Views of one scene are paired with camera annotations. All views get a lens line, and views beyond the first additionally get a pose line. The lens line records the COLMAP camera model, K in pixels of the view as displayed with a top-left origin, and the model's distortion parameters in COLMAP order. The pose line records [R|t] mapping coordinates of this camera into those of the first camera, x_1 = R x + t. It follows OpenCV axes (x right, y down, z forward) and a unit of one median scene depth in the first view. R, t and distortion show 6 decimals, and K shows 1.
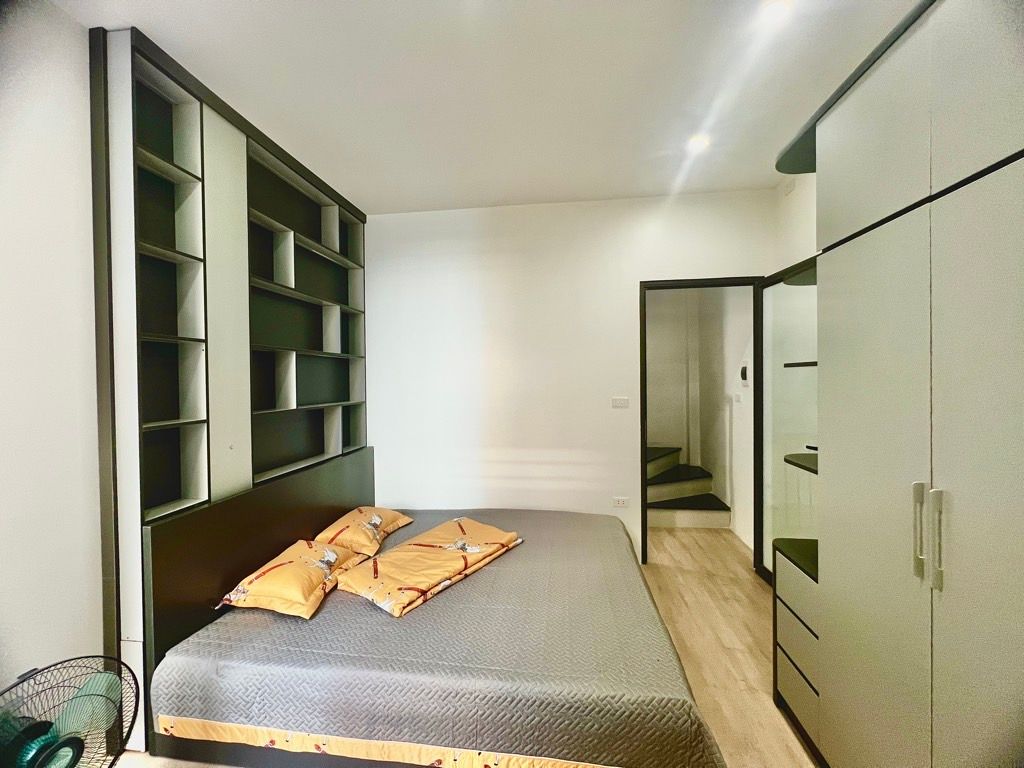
lens RADIAL K [[411.1, 0, 509.0], [0, 411.1, 381.8], [0, 0, 1]] dist [-0.020072, 0.000030]
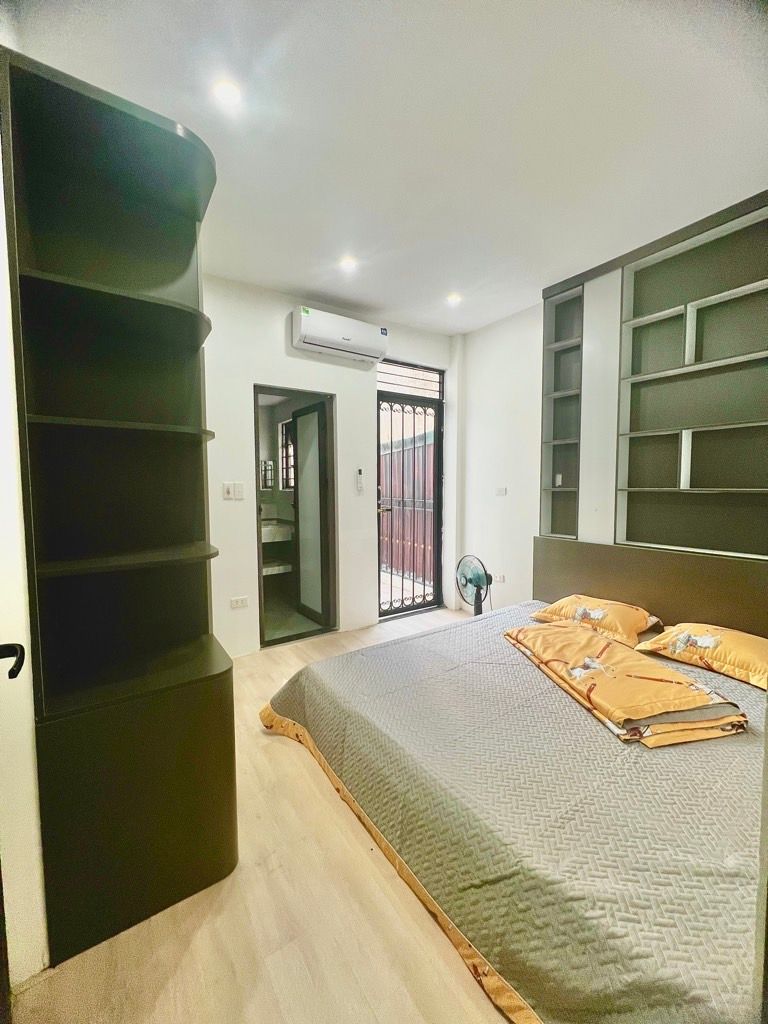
lens RADIAL K [[411.1, 0, 375.2], [0, 411.1, 510.2], [0, 0, 1]] dist [-0.020072, 0.000030]
pose [[-0.767909, 0.065521, -0.637199, 0.775540], [0.013540, 0.996193, 0.086117, 0.027847], [0.640416, 0.057502, -0.765873, 1.482835]]
